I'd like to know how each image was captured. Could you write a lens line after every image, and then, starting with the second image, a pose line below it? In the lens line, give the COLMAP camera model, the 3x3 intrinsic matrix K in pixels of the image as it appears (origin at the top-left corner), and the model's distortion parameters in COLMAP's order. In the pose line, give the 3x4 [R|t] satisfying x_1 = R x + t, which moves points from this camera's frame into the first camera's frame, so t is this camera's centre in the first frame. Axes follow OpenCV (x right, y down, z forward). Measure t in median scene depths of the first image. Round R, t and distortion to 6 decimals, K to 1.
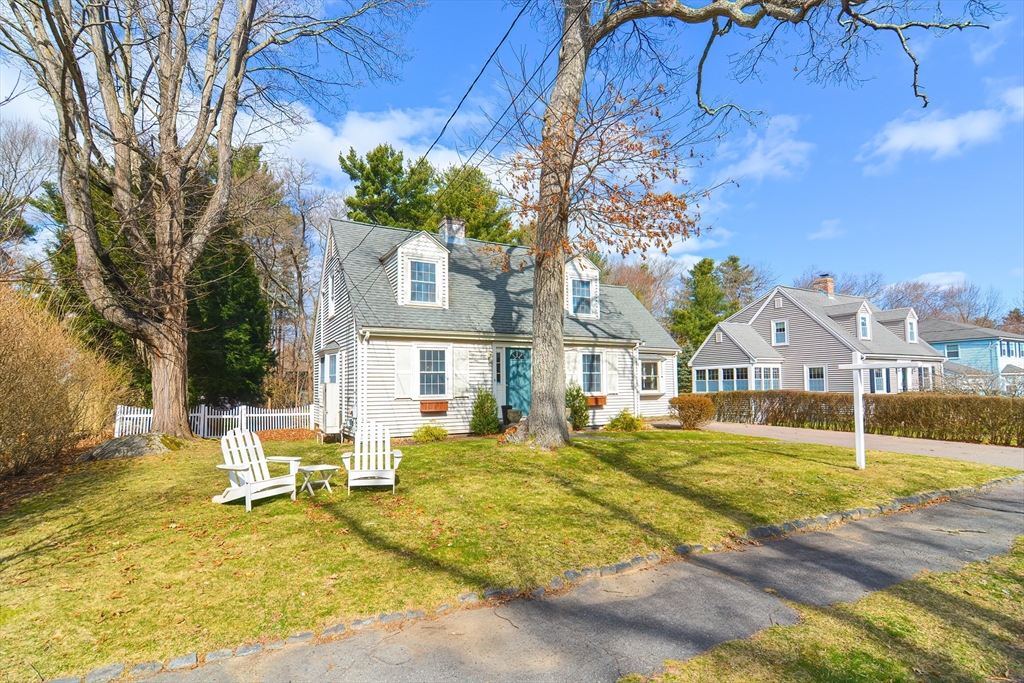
lens RADIAL K [[504.9, 0, 510.4], [0, 504.9, 370.2], [0, 0, 1]] dist [-0.001668, -0.000148]
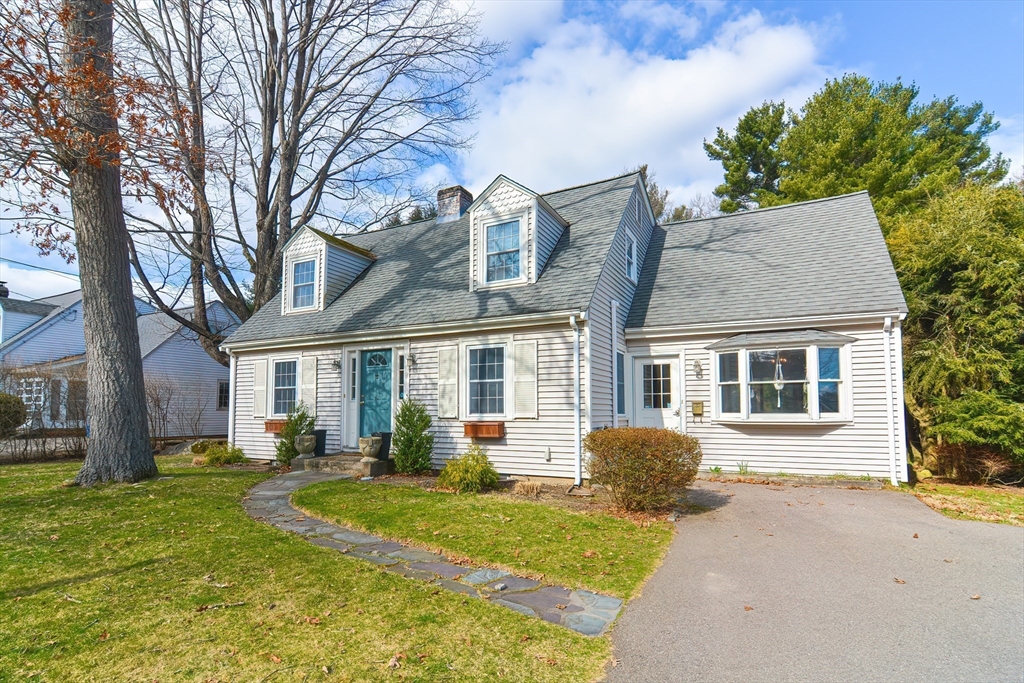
lens RADIAL K [[500.1, 0, 513.3], [0, 500.1, 400.4], [0, 0, 1]] dist [0.000772, 0.000125]
pose [[0.550610, -0.004502, -0.834750, 0.663636], [0.024710, 0.999635, 0.010908, 0.023137], [0.834397, -0.026633, 0.550520, 0.722546]]
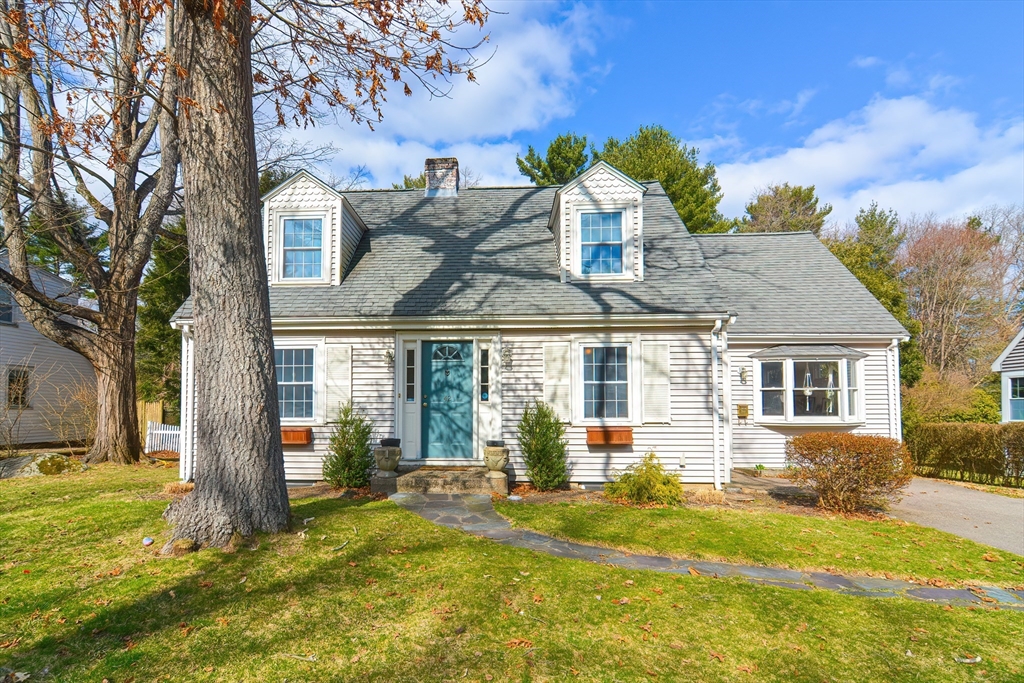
lens RADIAL K [[502.3, 0, 477.6], [0, 502.3, 401.8], [0, 0, 1]] dist [-0.000914, -0.000171]
pose [[0.842201, 0.007569, -0.539111, 0.336960], [0.008781, 0.999576, 0.027751, 0.010662], [0.539093, -0.028106, 0.841777, 0.492056]]
